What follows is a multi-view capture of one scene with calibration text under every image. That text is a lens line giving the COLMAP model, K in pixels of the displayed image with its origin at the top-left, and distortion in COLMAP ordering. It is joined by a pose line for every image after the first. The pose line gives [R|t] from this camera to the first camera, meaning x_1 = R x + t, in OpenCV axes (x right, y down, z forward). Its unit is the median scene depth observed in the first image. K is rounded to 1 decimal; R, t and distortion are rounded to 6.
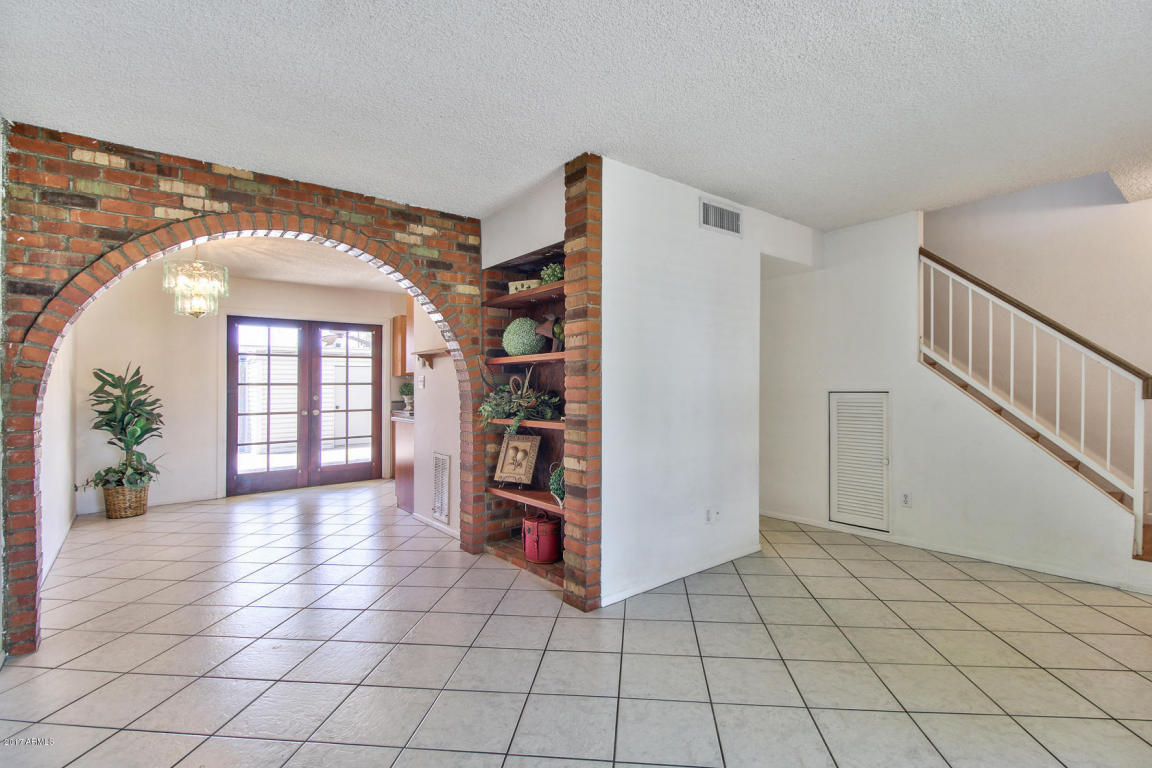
lens RADIAL K [[547.3, 0, 595.3], [0, 547.3, 385.9], [0, 0, 1]] dist [0.008708, -0.010482]
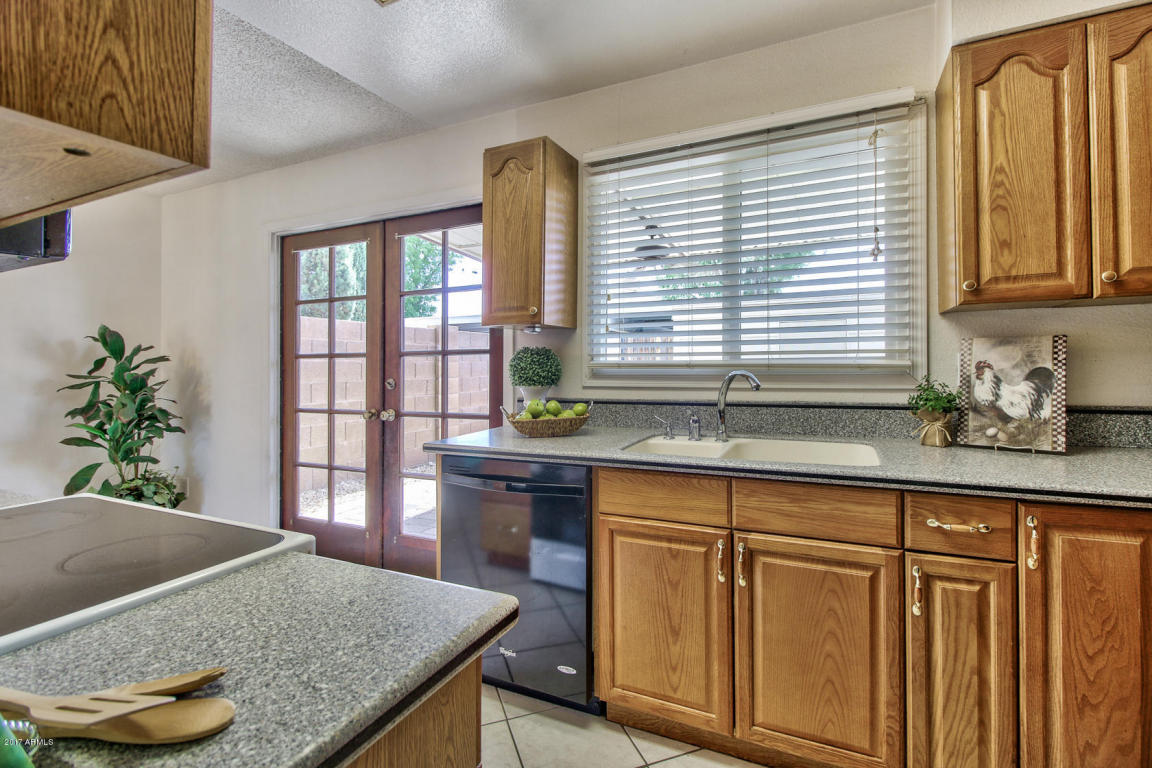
lens RADIAL K [[547.3, 0, 578.5], [0, 547.3, 362.5], [0, 0, 1]] dist [0.008708, -0.010482]
pose [[0.402454, 0.005187, -0.915426, -0.026813], [0.008423, 0.999921, 0.009369, 0.001181], [0.915402, -0.011482, 0.402378, 1.290565]]
